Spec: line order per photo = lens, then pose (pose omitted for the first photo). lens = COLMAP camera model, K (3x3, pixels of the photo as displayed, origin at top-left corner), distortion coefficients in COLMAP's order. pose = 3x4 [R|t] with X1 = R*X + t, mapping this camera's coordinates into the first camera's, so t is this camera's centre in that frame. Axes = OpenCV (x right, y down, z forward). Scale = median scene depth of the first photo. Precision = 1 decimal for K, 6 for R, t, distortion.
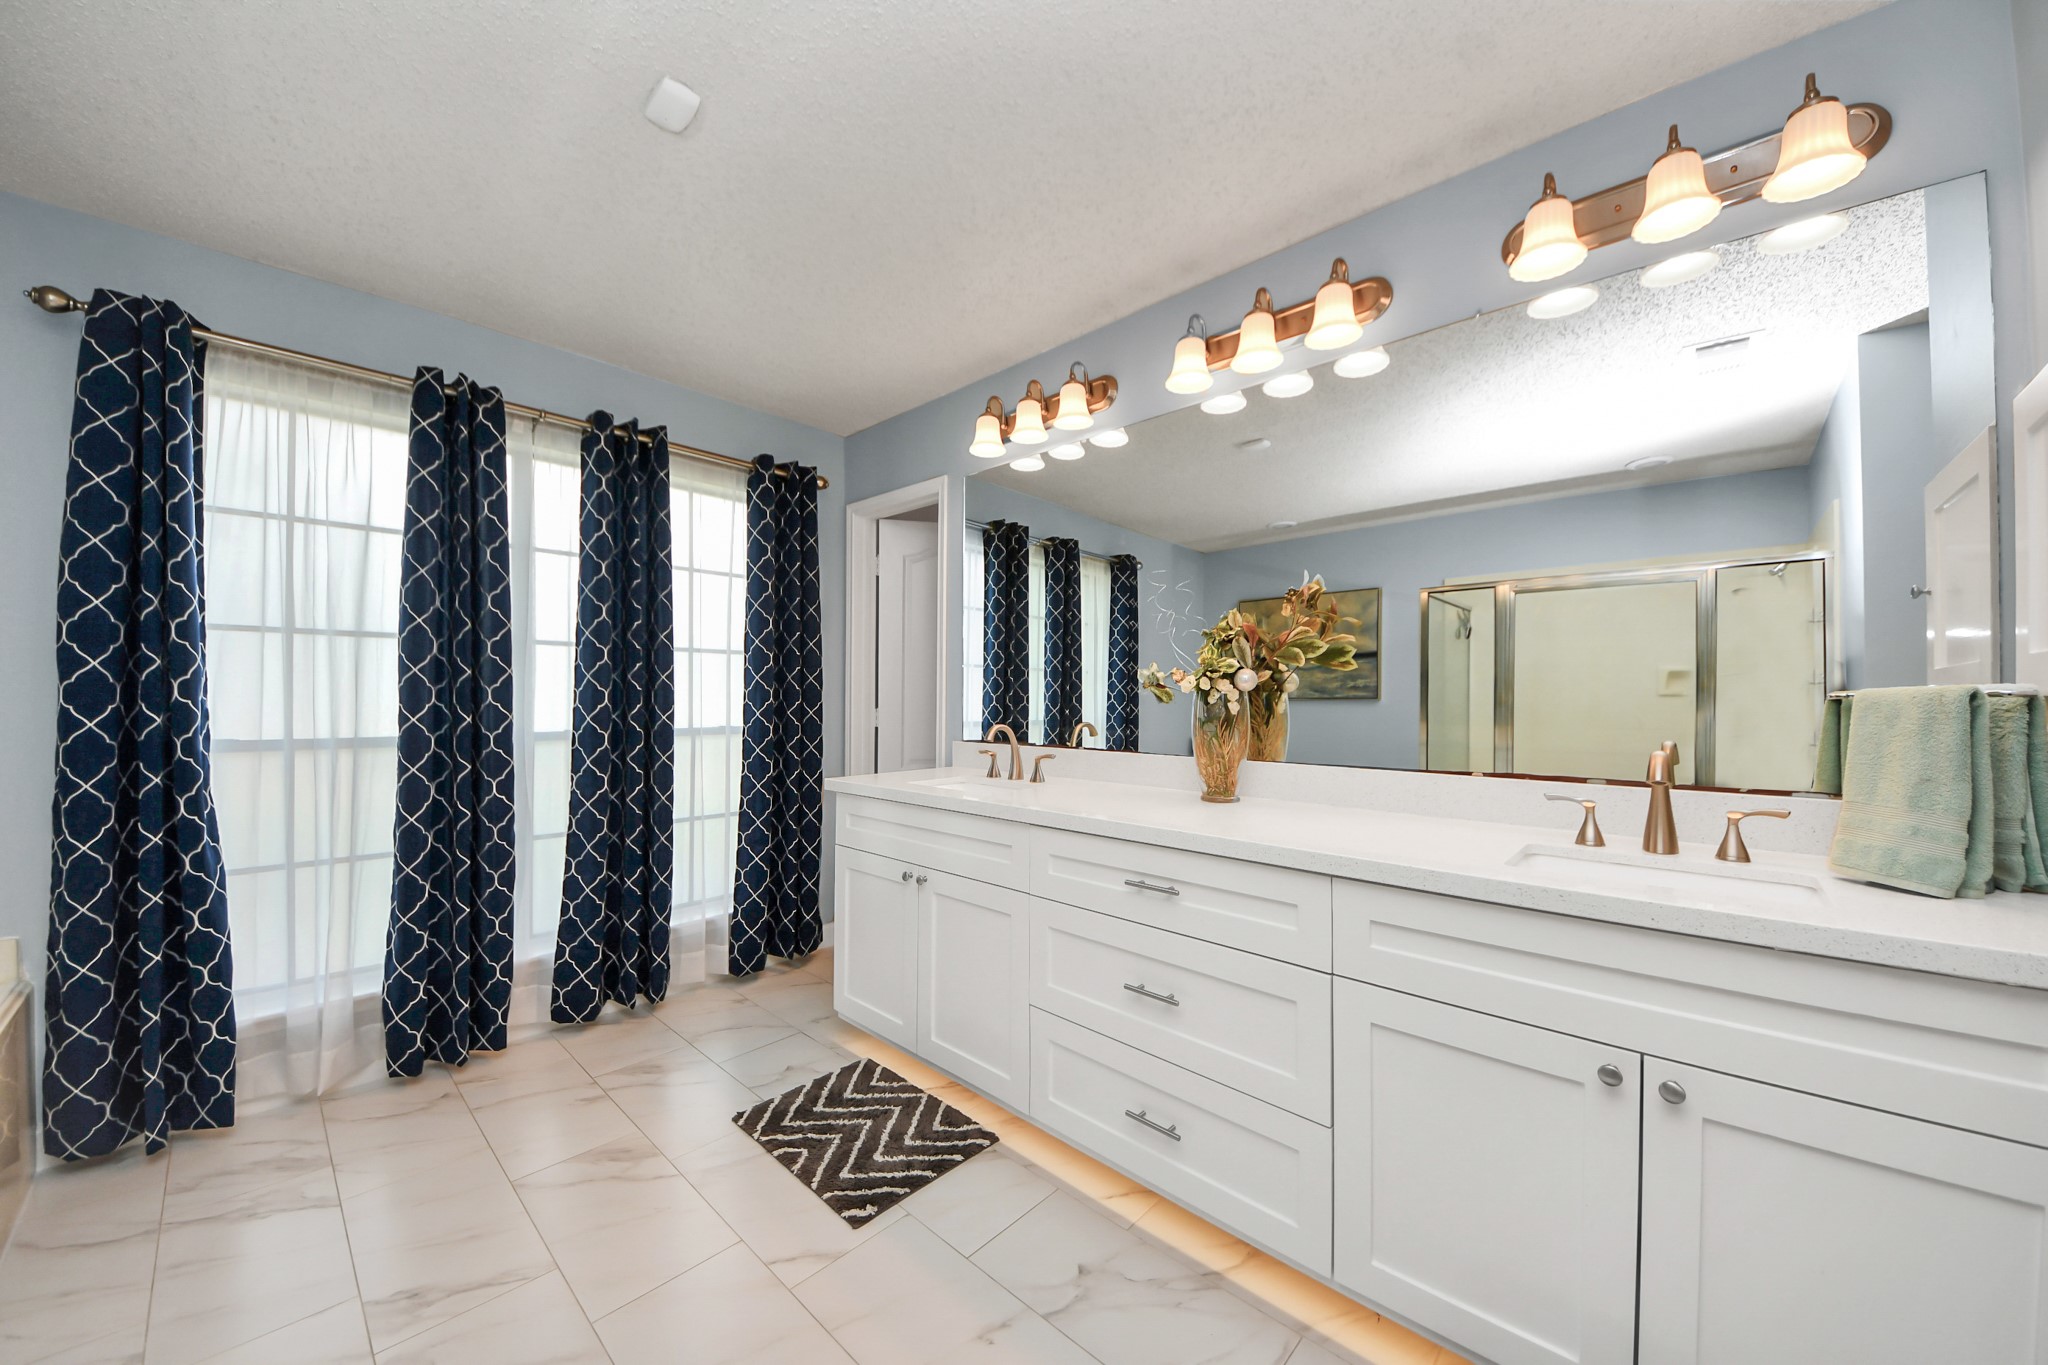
lens RADIAL K [[755.0, 0, 1072.8], [0, 755.0, 700.6], [0, 0, 1]] dist [0.019271, -0.009450]
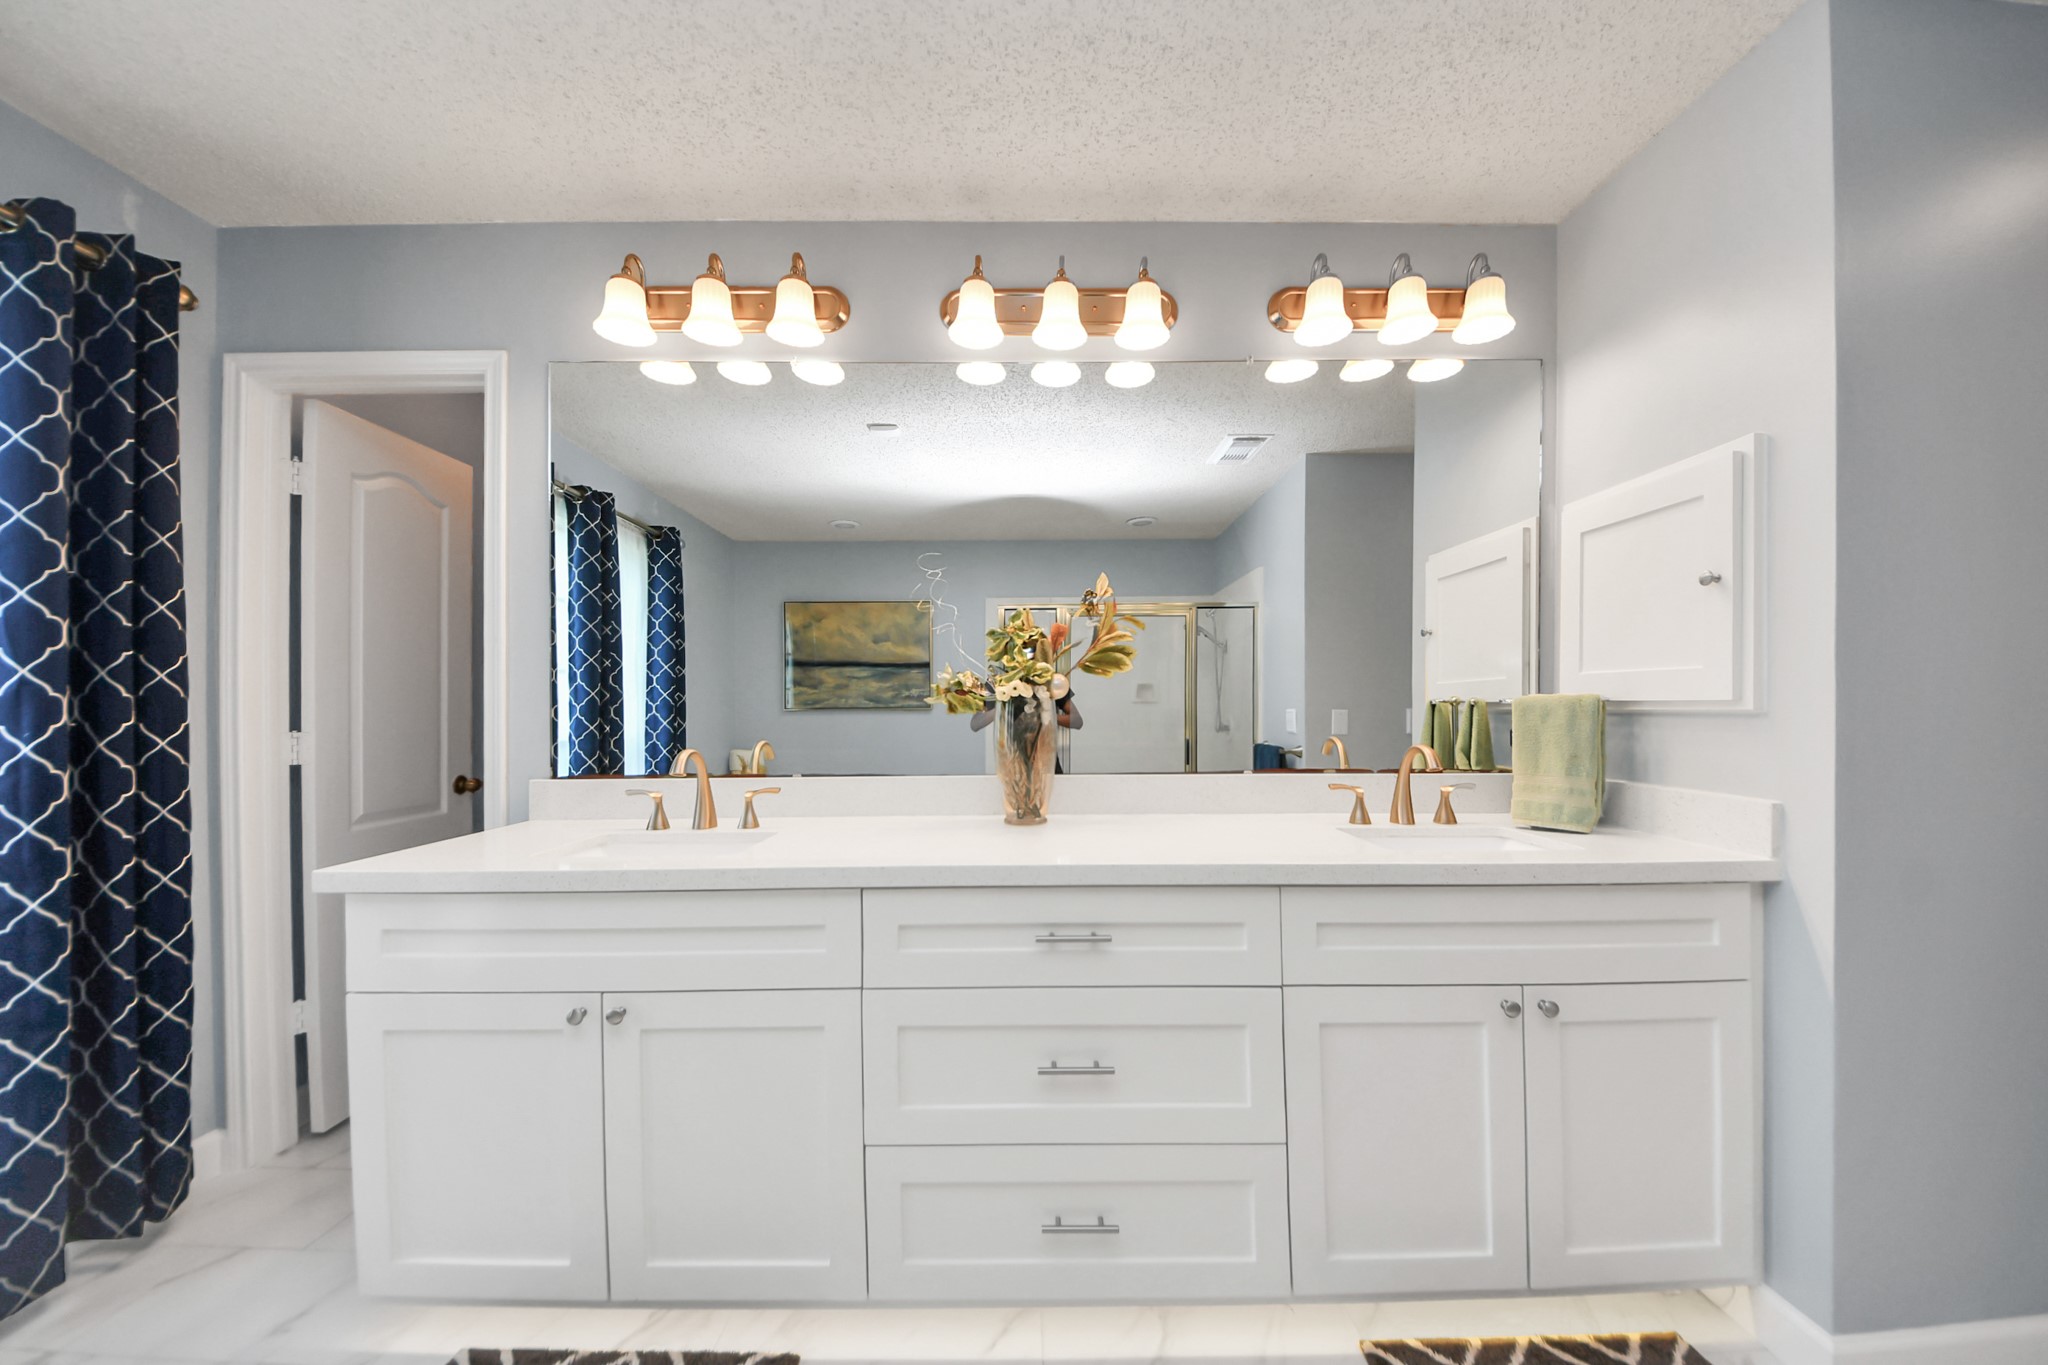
lens RADIAL K [[755.0, 0, 1045.8], [0, 755.0, 711.4], [0, 0, 1]] dist [0.019271, -0.009450]
pose [[0.738495, -0.012389, 0.674145, -0.250826], [0.011517, 0.999917, 0.005758, -0.001846], [-0.674161, 0.003512, 0.738576, 0.224915]]
